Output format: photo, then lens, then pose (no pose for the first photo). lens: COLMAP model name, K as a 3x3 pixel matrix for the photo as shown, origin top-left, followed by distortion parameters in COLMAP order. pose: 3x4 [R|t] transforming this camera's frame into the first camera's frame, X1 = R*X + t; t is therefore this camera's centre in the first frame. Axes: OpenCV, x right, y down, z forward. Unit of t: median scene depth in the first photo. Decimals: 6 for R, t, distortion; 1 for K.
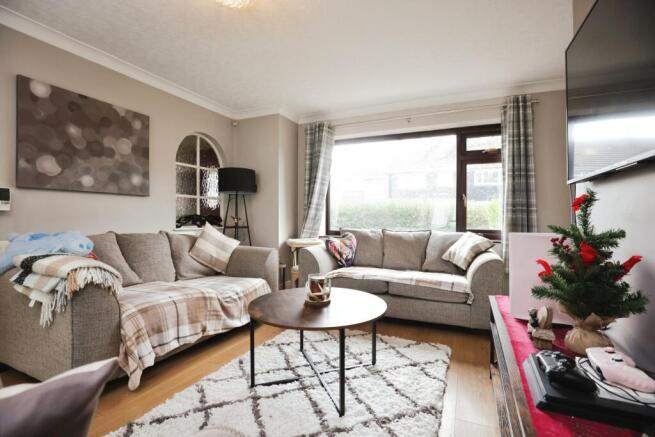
lens RADIAL K [[313.0, 0, 334.6], [0, 313.0, 218.5], [0, 0, 1]] dist [-0.019562, 0.000867]
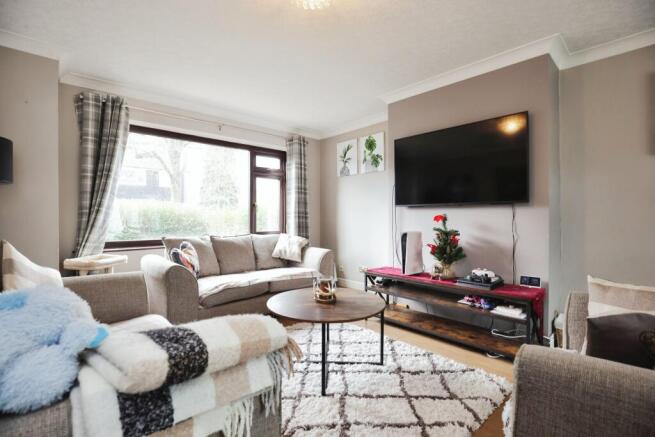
lens RADIAL K [[311.8, 0, 324.2], [0, 311.8, 221.8], [0, 0, 1]] dist [-0.001924, 0.000126]
pose [[0.386568, -0.022183, 0.921994, -0.697531], [0.006220, 0.999751, 0.021446, -0.032516], [-0.922240, -0.002556, 0.386610, 0.346434]]
